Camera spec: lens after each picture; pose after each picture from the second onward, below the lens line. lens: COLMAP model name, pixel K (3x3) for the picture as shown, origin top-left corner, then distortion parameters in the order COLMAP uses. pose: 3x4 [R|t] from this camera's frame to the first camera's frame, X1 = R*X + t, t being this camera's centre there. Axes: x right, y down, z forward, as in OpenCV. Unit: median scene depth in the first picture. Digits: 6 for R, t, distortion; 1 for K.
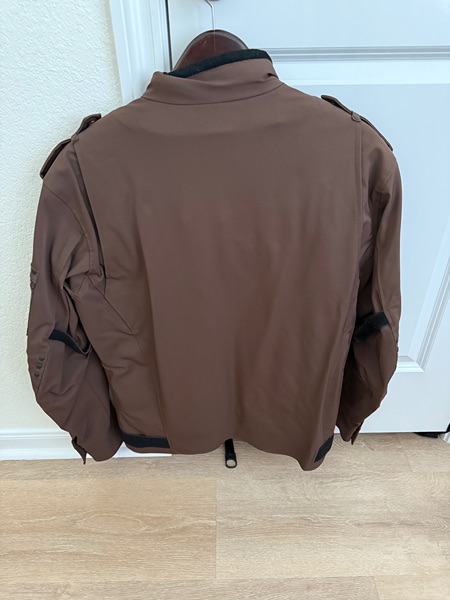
lens RADIAL K [[439.6, 0, 224.8], [0, 439.6, 304.4], [0, 0, 1]] dist [-0.021710, 0.003569]
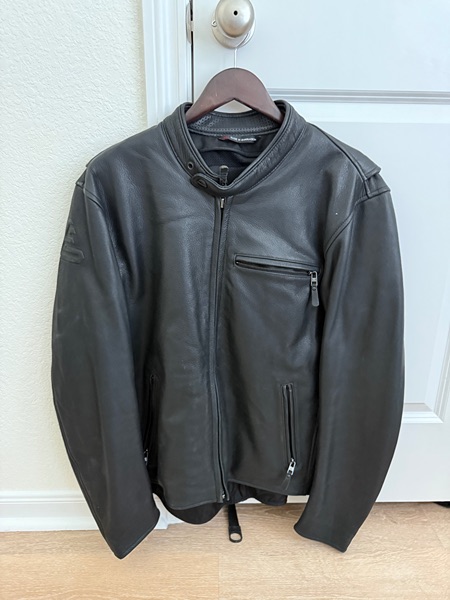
lens RADIAL K [[439.6, 0, 227.4], [0, 439.6, 297.1], [0, 0, 1]] dist [-0.021710, 0.003569]
pose [[0.999610, 0.018789, 0.020667, -0.030745], [-0.012085, 0.958019, -0.286450, 0.167369], [-0.025181, 0.286088, 0.957872, 0.038216]]
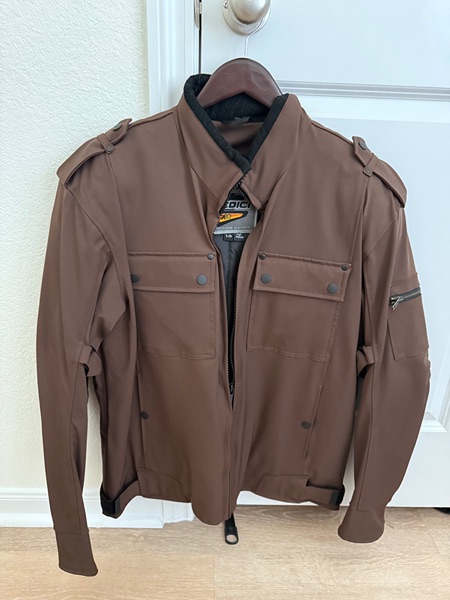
lens RADIAL K [[439.6, 0, 224.0], [0, 439.6, 299.8], [0, 0, 1]] dist [-0.021710, 0.003569]
pose [[0.998855, 0.043099, 0.020755, -0.042048], [-0.037473, 0.974663, -0.220517, 0.101547], [-0.029734, 0.219487, 0.975162, 0.061089]]
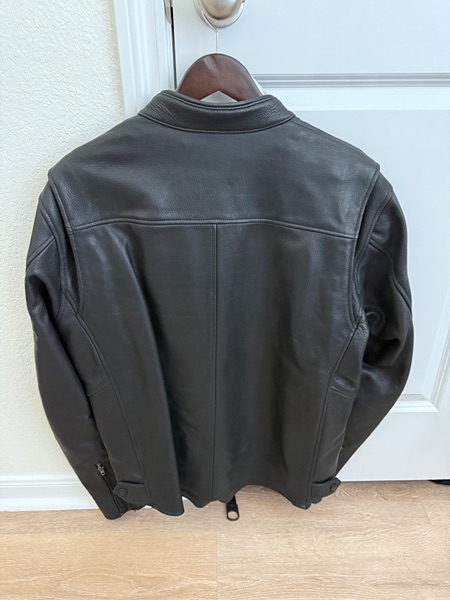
lens RADIAL K [[439.6, 0, 222.0], [0, 439.6, 302.5], [0, 0, 1]] dist [-0.021710, 0.003569]
pose [[0.999989, 0.001181, 0.004483, -0.013806], [-0.000619, 0.992370, -0.123292, 0.036967], [-0.004594, 0.123288, 0.992360, 0.042106]]
